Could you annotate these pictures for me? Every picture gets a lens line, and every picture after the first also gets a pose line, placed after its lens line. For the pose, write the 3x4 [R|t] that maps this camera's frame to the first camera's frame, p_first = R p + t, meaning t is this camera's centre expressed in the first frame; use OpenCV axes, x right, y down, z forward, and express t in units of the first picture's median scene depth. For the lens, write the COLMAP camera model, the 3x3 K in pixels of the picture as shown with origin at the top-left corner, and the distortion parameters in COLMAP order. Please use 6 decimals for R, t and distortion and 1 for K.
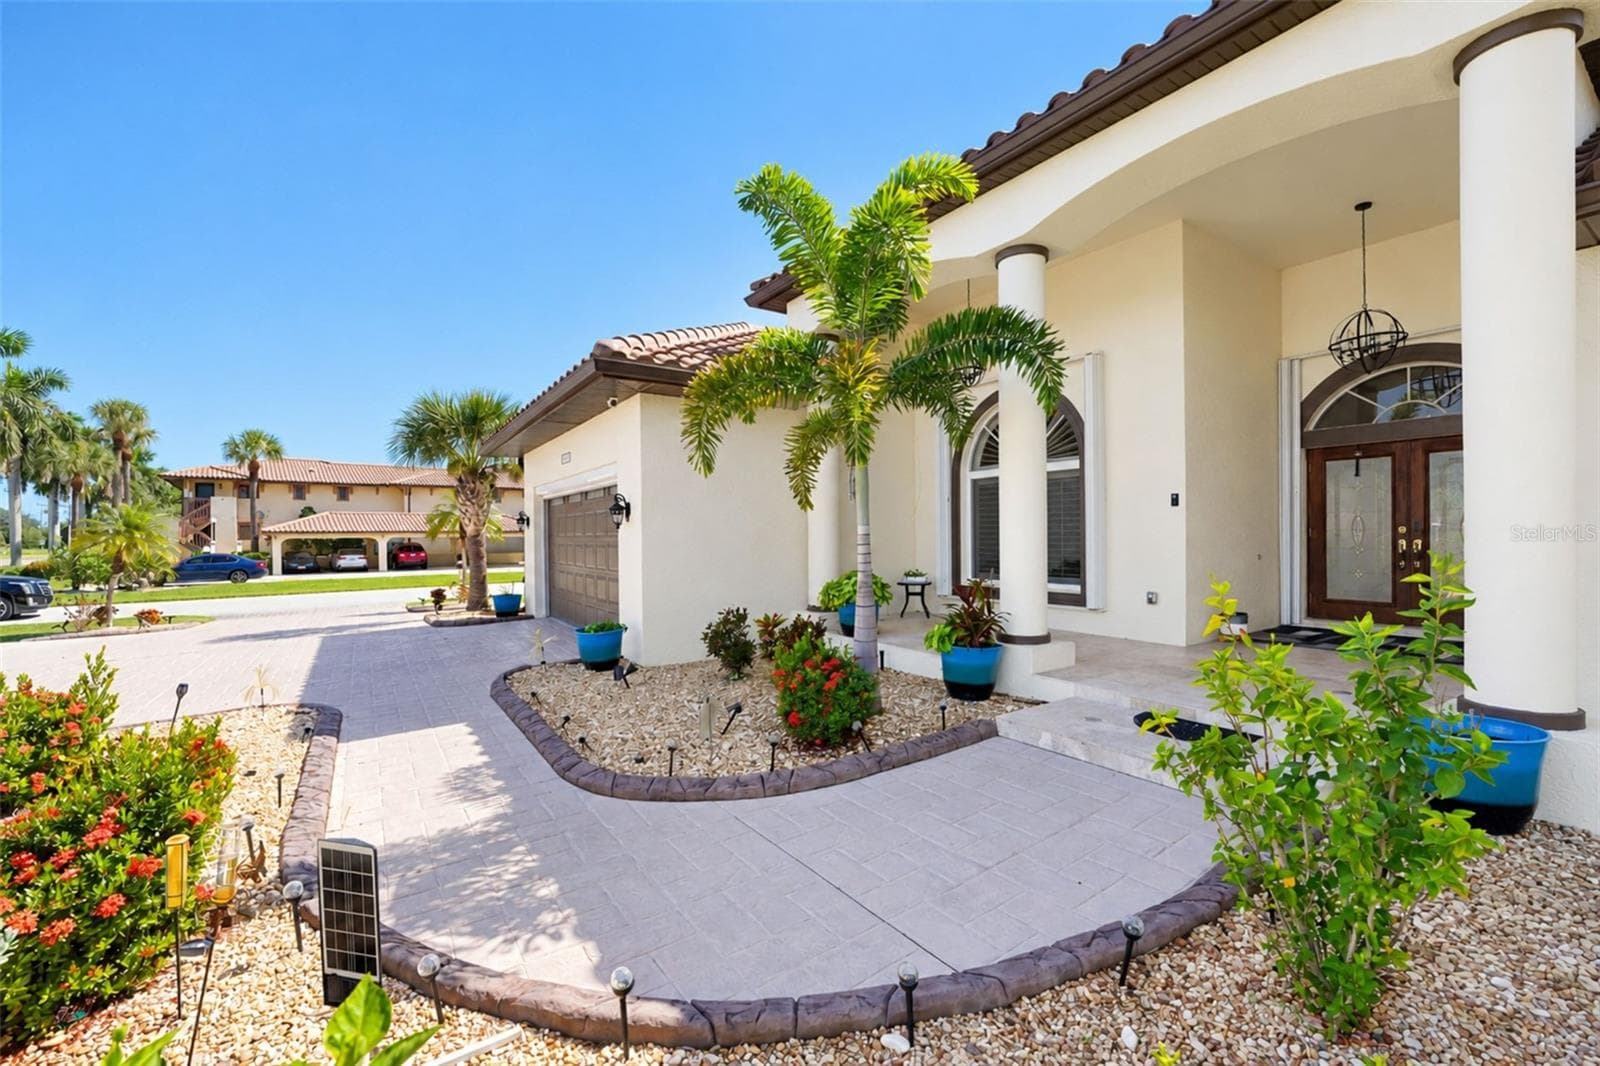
lens RADIAL K [[626.8, 0, 800.0], [0, 626.8, 533.0], [0, 0, 1]] dist [-0.010776, 0.000057]
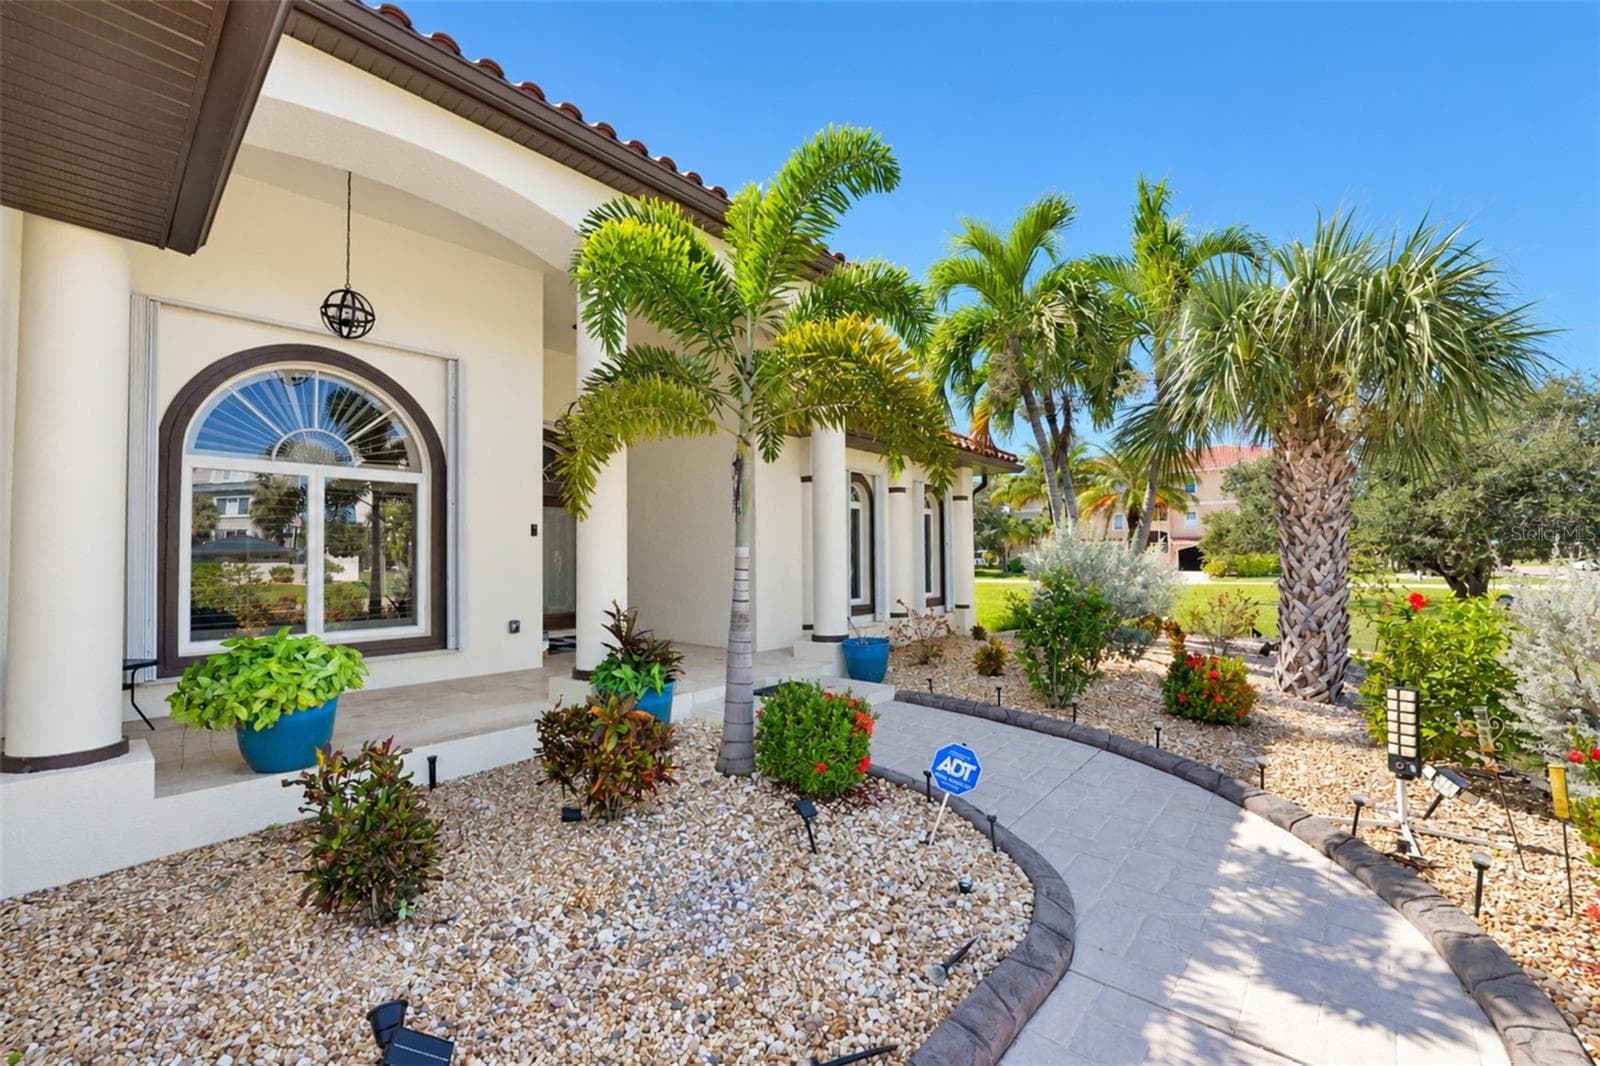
lens RADIAL K [[635.9, 0, 800.0], [0, 635.9, 533.0], [0, 0, 1]] dist [0.000005, -0.000037]
pose [[-0.240232, 0.057214, 0.969028, -0.552151], [0.017007, 0.998356, -0.054729, 0.018600], [-0.970567, 0.003332, -0.240810, 0.829293]]
